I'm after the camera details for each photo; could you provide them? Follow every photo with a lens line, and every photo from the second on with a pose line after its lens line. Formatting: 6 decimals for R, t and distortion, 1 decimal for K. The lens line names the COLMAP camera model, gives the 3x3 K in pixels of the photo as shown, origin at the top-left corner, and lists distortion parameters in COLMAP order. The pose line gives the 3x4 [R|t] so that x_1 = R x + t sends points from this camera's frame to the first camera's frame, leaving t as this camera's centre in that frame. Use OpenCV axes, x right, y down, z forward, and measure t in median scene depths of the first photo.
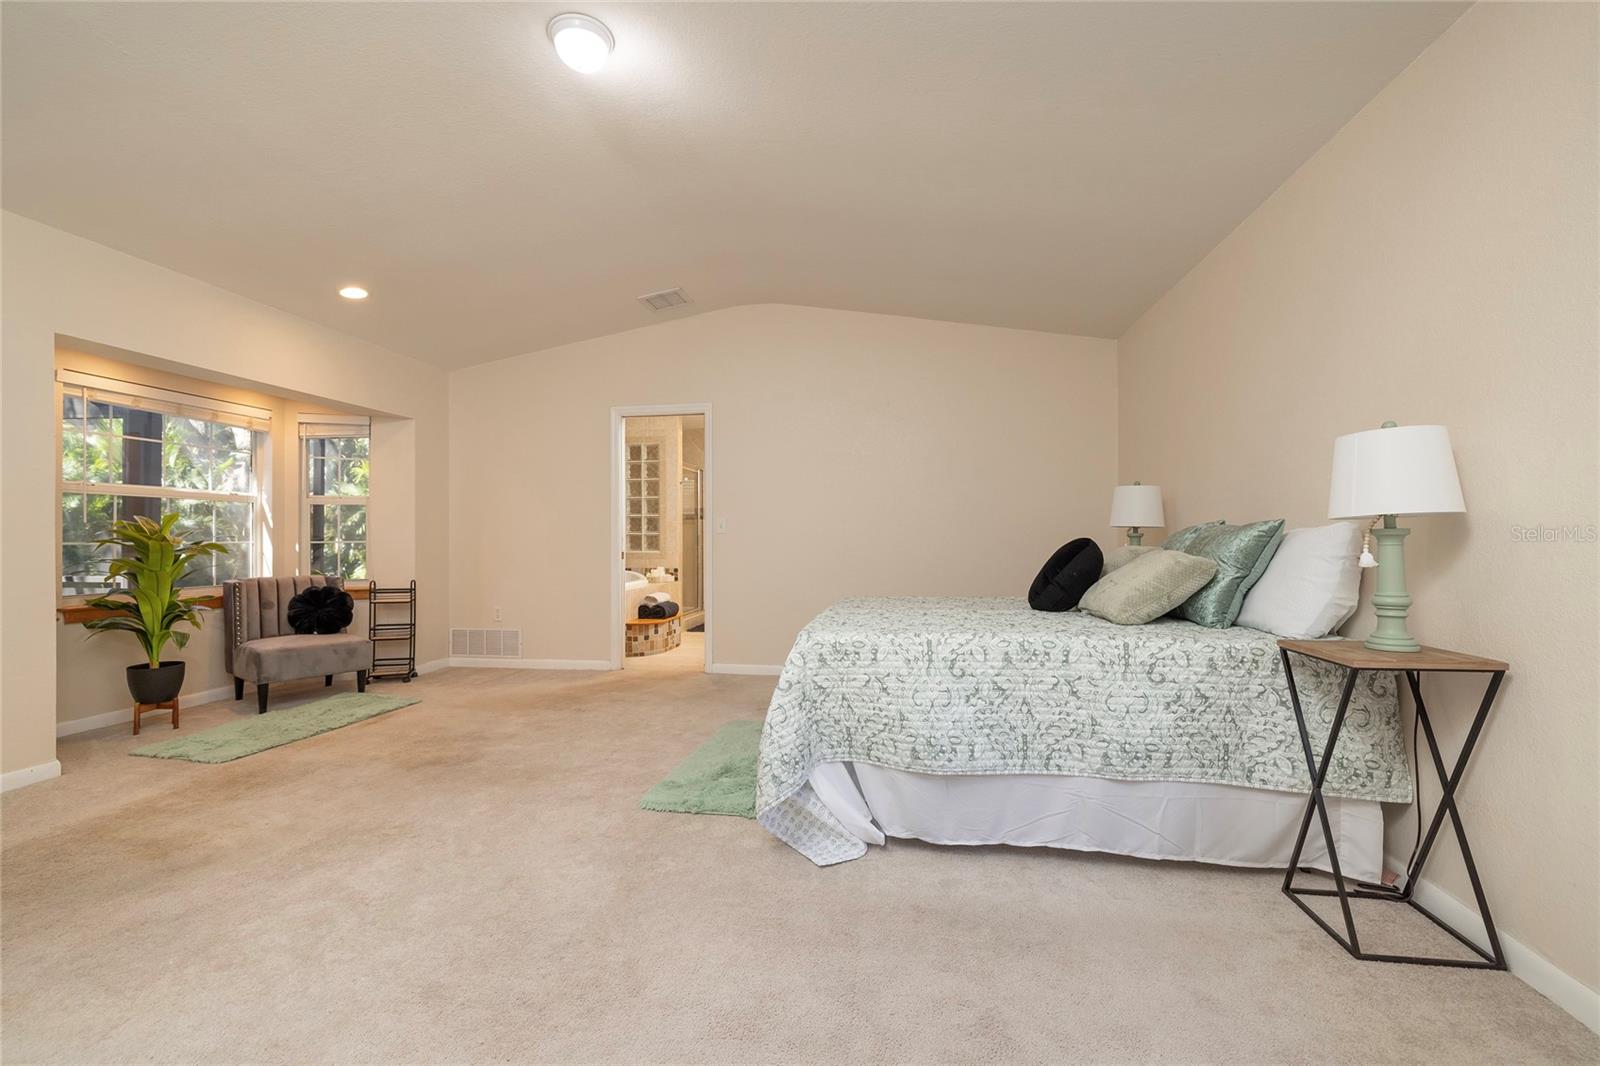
lens RADIAL K [[672.7, 0, 795.9], [0, 672.7, 531.6], [0, 0, 1]] dist [0.000235, -0.000066]
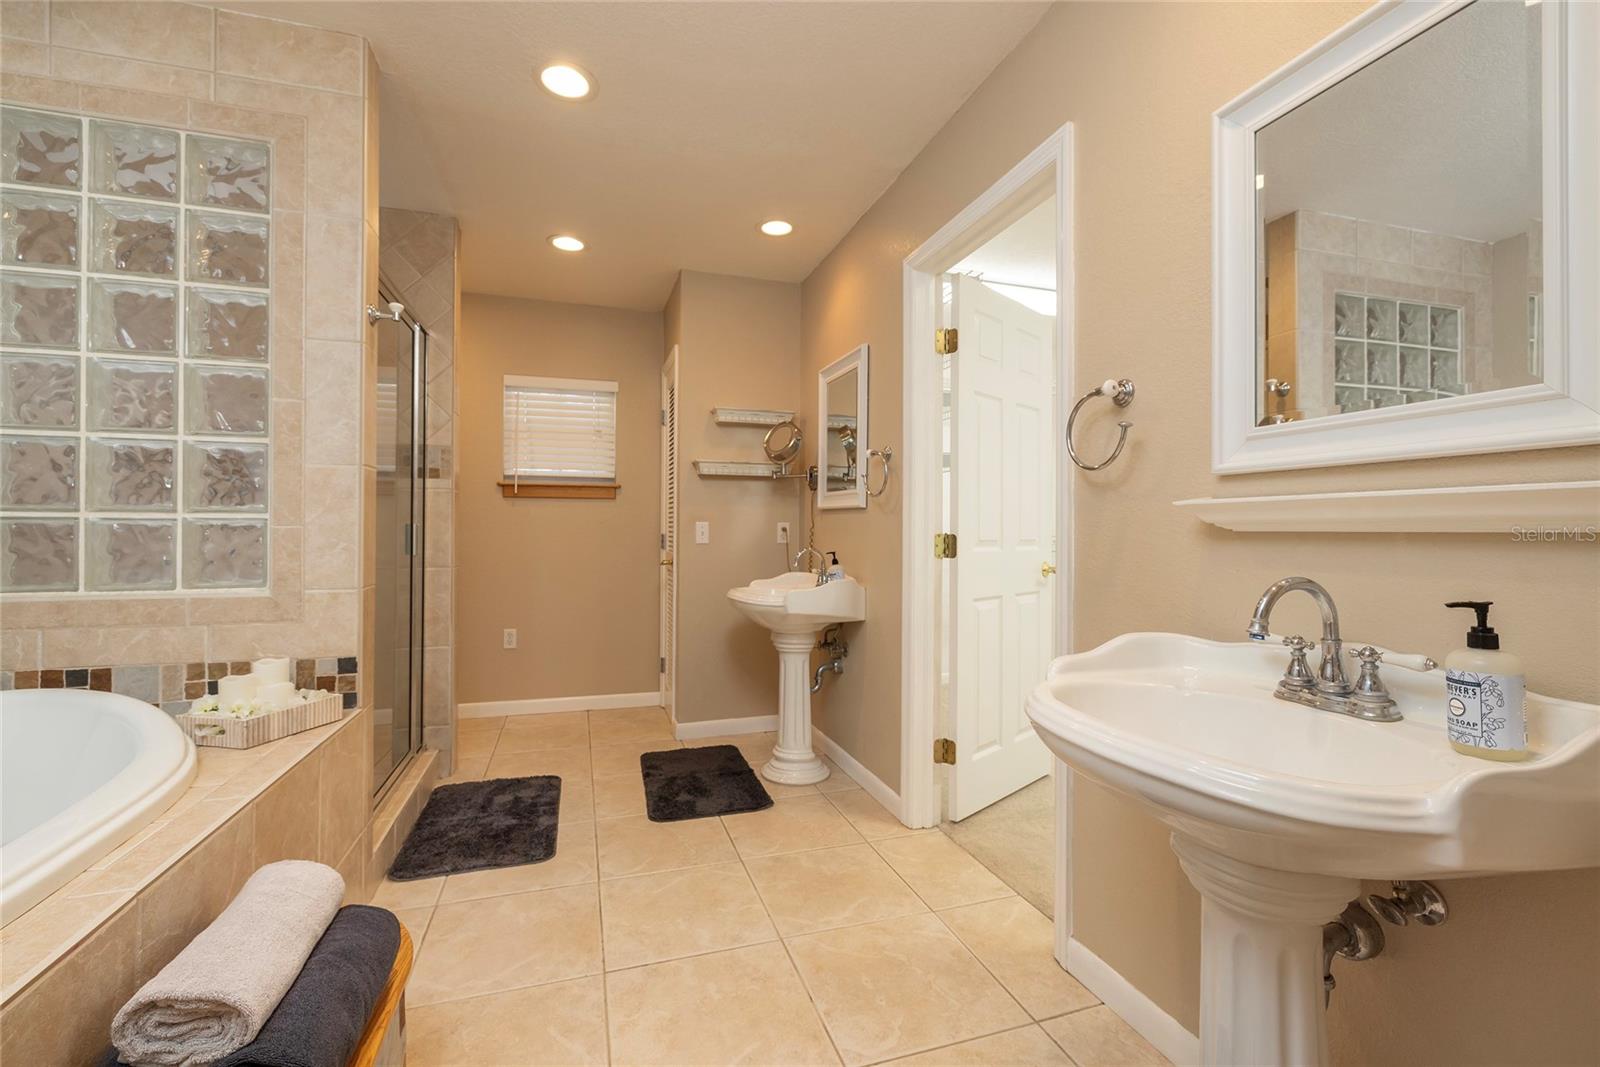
lens RADIAL K [[678.3, 0, 795.3], [0, 678.3, 532.8], [0, 0, 1]] dist [-0.000504, -0.001136]
pose [[0.895538, 0.007196, 0.444927, -0.446836], [-0.010141, 0.999940, 0.004238, 0.016510], [-0.444870, -0.008307, 0.895557, 2.211950]]
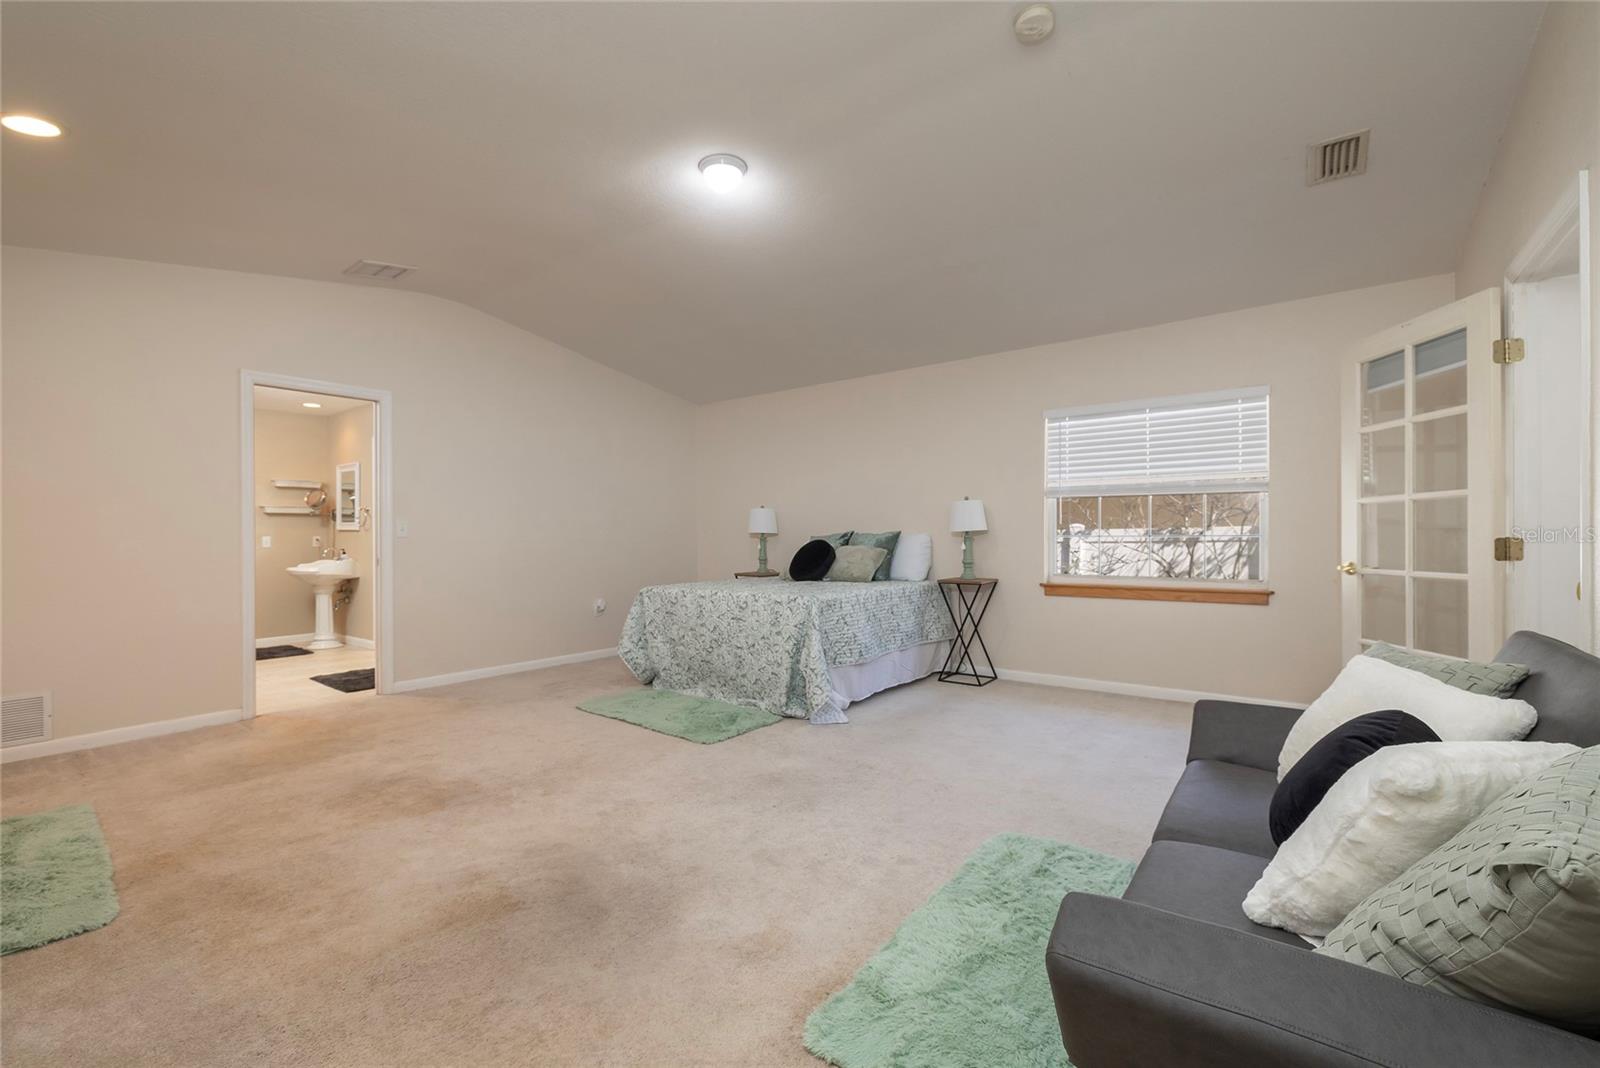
lens RADIAL K [[676.6, 0, 780.1], [0, 676.6, 532.1], [0, 0, 1]] dist [-0.000615, 0.000013]
pose [[0.479904, 0.008275, 0.877282, -1.479089], [-0.001555, 0.999962, -0.008582, 0.004640], [-0.877320, 0.002755, 0.479898, 0.261684]]
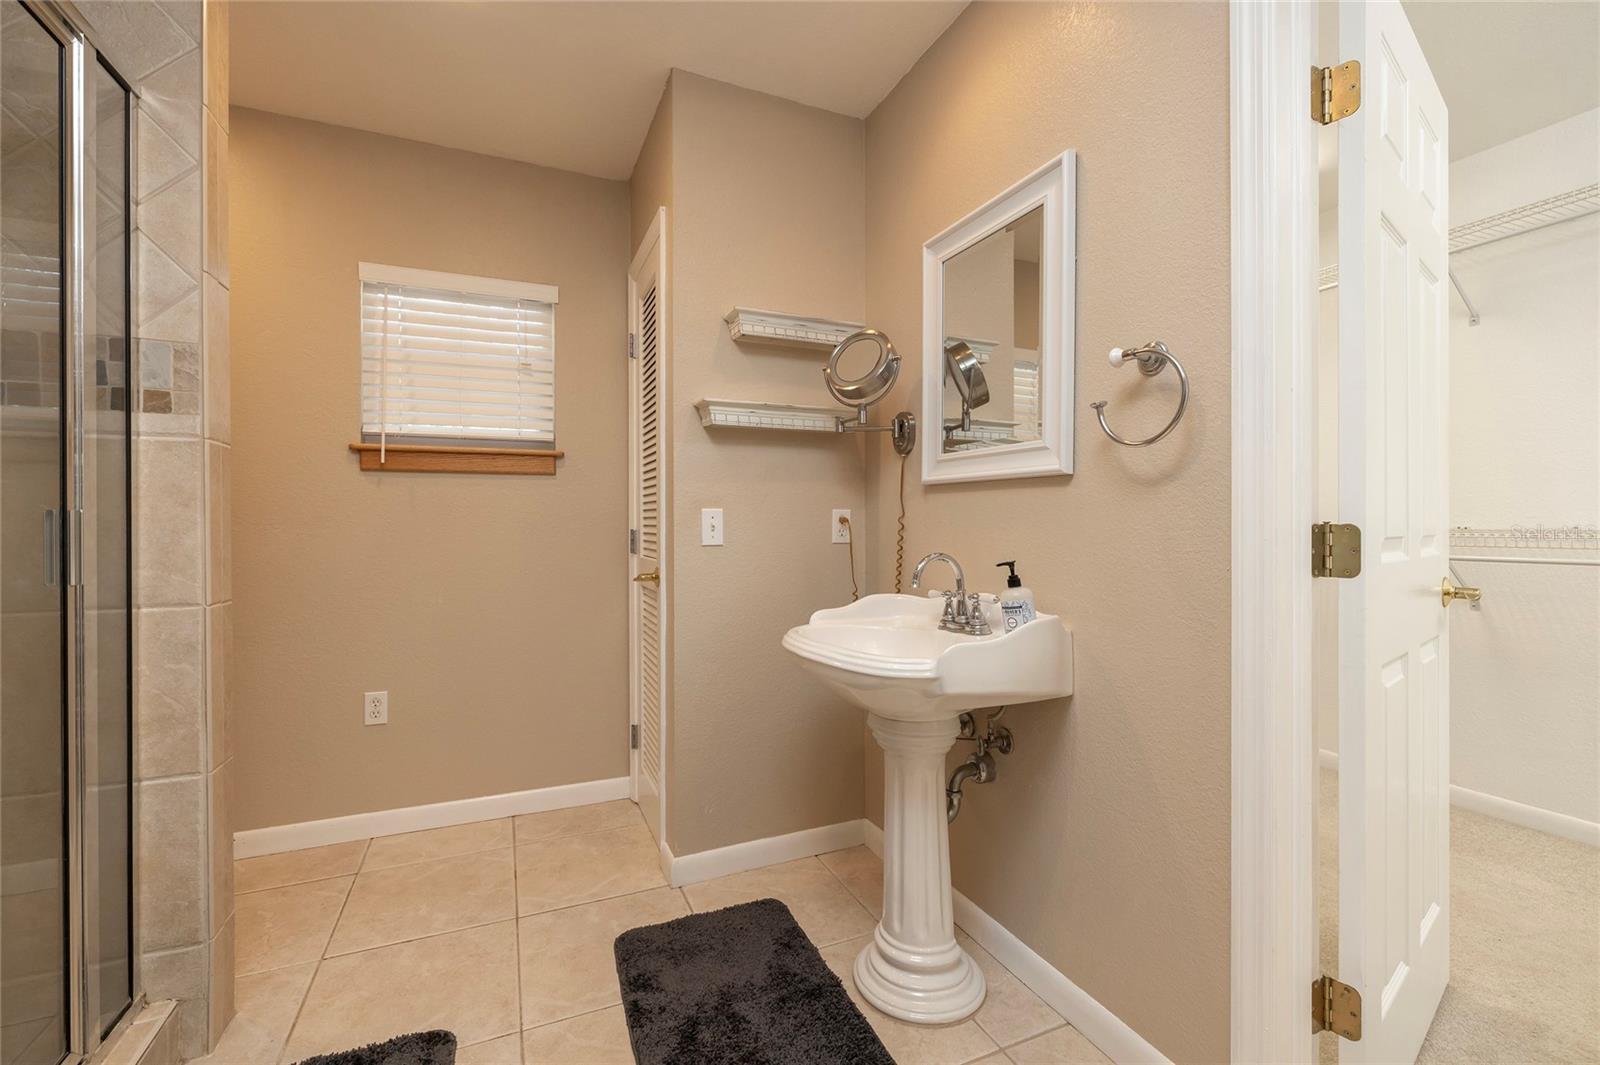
lens RADIAL K [[672.7, 0, 795.9], [0, 672.7, 531.1], [0, 0, 1]] dist [0.000235, -0.000066]
pose [[0.846746, -0.003213, 0.531987, -0.333943], [-0.002158, 0.999953, 0.009475, 0.021574], [-0.531993, -0.009171, 0.846699, 2.855330]]
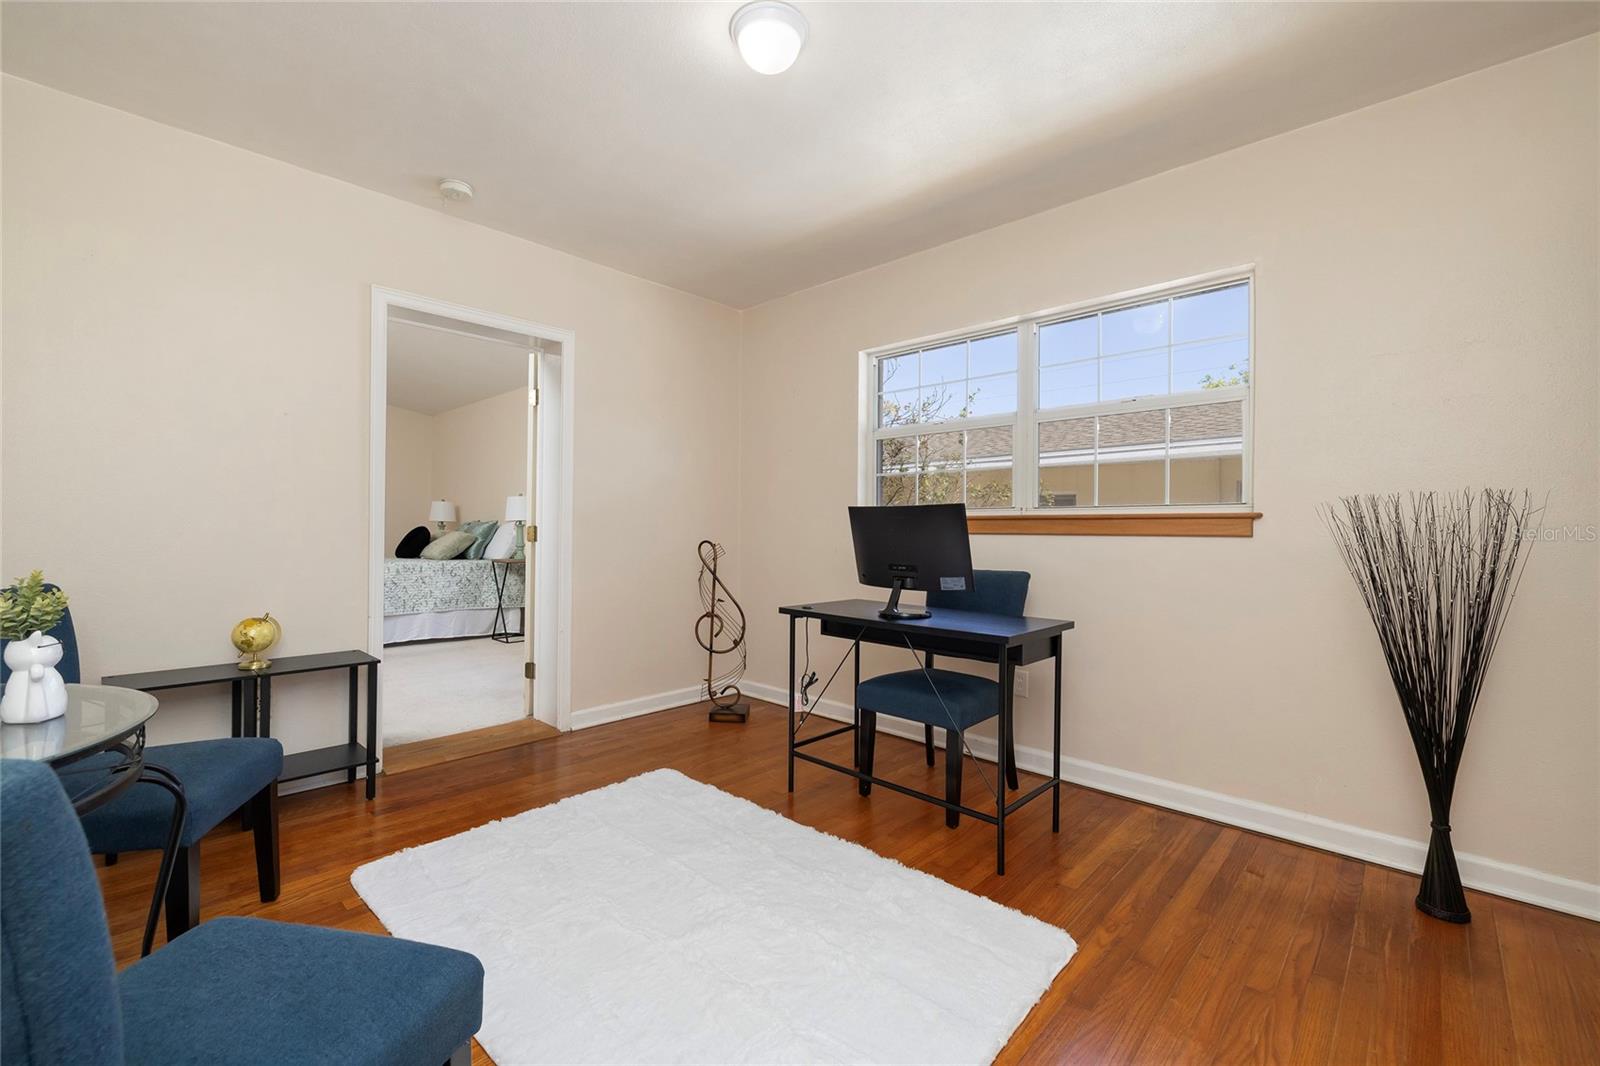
lens RADIAL K [[676.6, 0, 780.1], [0, 676.6, 531.1], [0, 0, 1]] dist [-0.000615, 0.000013]
pose [[0.575659, 0.009478, 0.817635, -0.905142], [-0.017428, 0.999848, 0.000679, 0.004809], [-0.817504, -0.014641, 0.575737, -1.591087]]
